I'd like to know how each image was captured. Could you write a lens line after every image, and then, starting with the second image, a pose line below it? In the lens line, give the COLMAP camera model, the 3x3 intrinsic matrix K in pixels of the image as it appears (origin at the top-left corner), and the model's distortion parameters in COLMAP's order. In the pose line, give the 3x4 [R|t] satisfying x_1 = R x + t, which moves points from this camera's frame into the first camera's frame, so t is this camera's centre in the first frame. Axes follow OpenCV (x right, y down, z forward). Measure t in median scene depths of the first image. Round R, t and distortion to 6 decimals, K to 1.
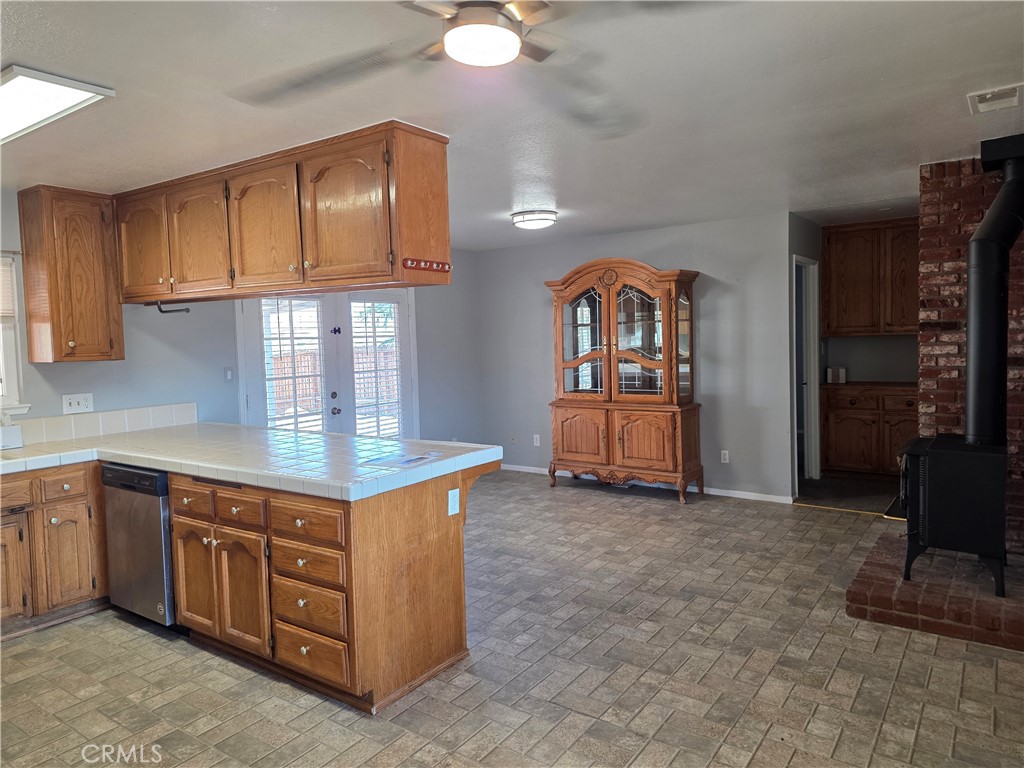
lens RADIAL K [[697.8, 0, 512.0], [0, 697.8, 384.0], [0, 0, 1]] dist [0.064809, -0.000403]
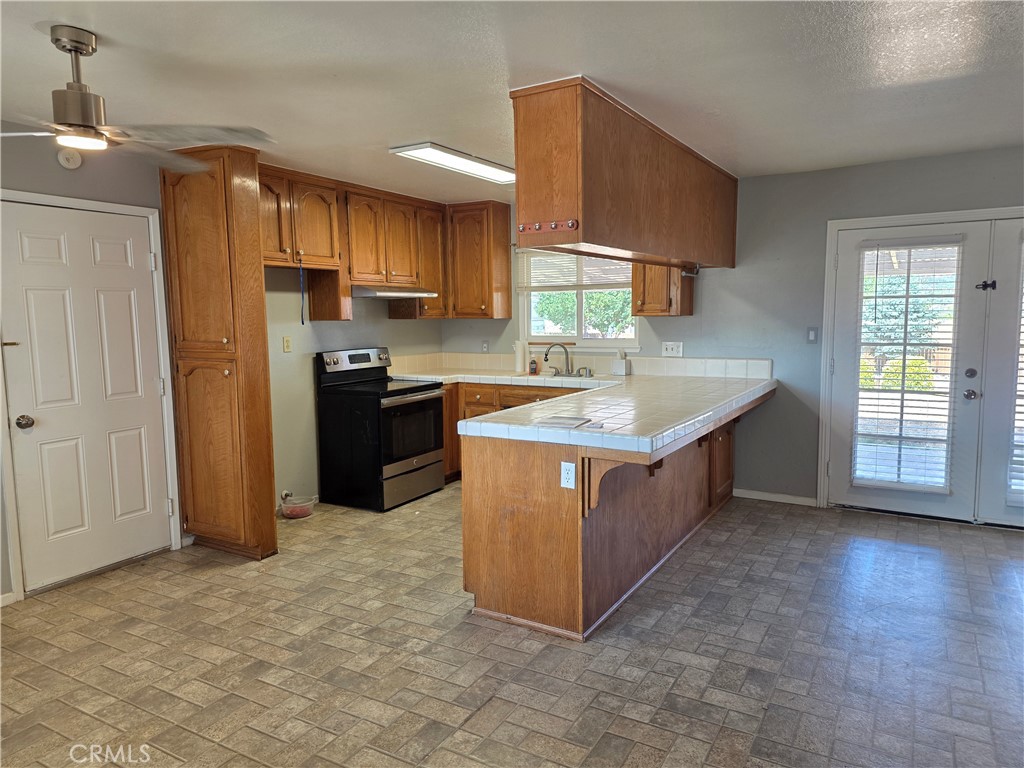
lens RADIAL K [[678.6, 0, 512.0], [0, 678.6, 384.0], [0, 0, 1]] dist [0.054547, -0.000520]
pose [[0.087334, 0.132151, -0.987375, 0.729108], [-0.064156, 0.989850, 0.126808, -0.058656], [0.994111, 0.052271, 0.094926, 0.752768]]
